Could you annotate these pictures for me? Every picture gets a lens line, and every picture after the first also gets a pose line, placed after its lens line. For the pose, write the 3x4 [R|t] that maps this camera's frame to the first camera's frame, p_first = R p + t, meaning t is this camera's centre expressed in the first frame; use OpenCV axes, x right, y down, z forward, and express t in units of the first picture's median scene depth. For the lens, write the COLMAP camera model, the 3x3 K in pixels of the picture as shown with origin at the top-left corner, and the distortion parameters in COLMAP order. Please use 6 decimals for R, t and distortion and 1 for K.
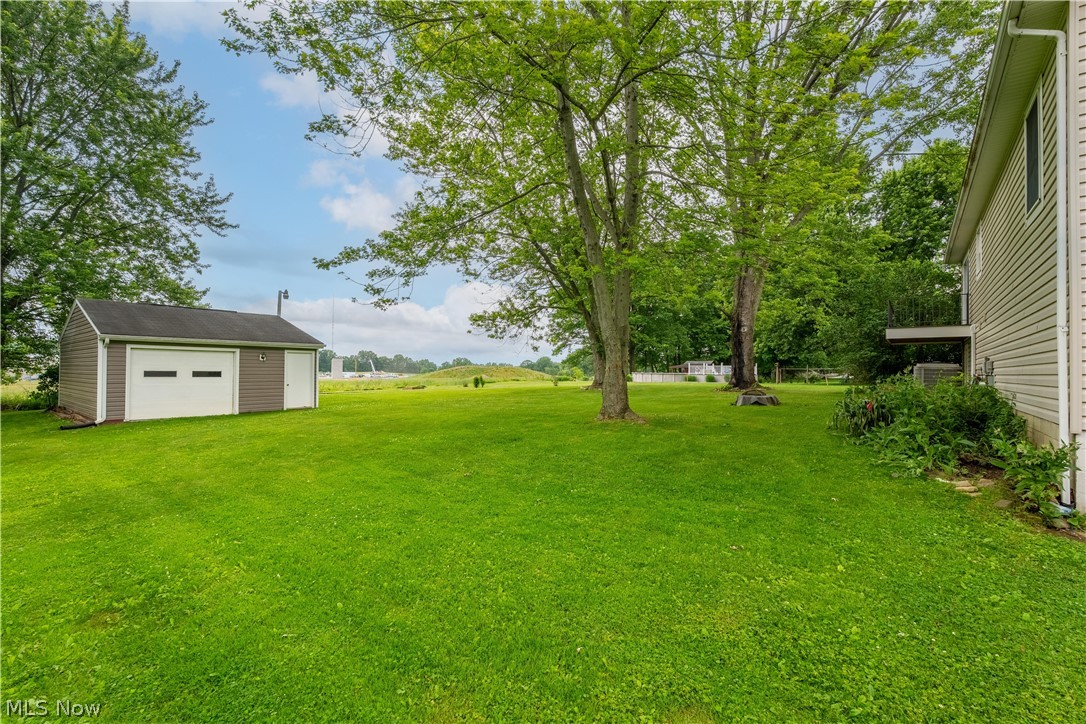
lens RADIAL K [[470.3, 0, 541.6], [0, 470.3, 363.8], [0, 0, 1]] dist [-0.004681, 0.000004]
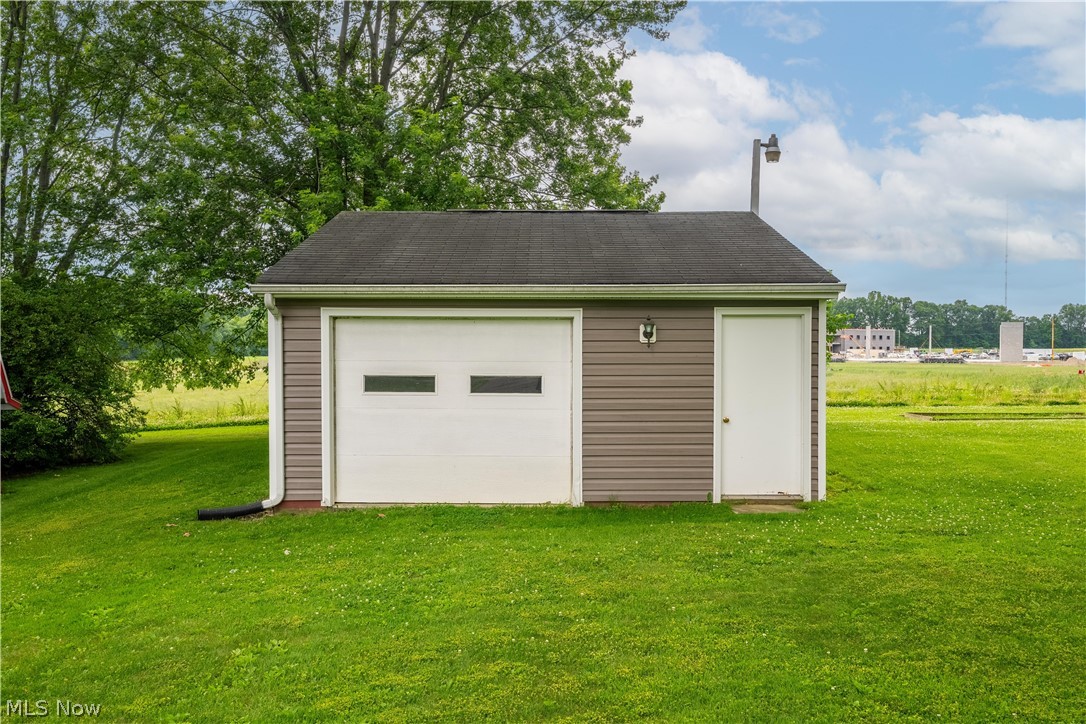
lens RADIAL K [[857.2, 0, 543.0], [0, 857.2, 362.0], [0, 0, 1]] dist [0.003940, 0.001497]
pose [[0.609577, 0.013504, -0.792612, -0.176774], [0.013997, 0.999516, 0.027794, -0.011474], [0.792604, -0.028037, 0.609092, 0.589334]]
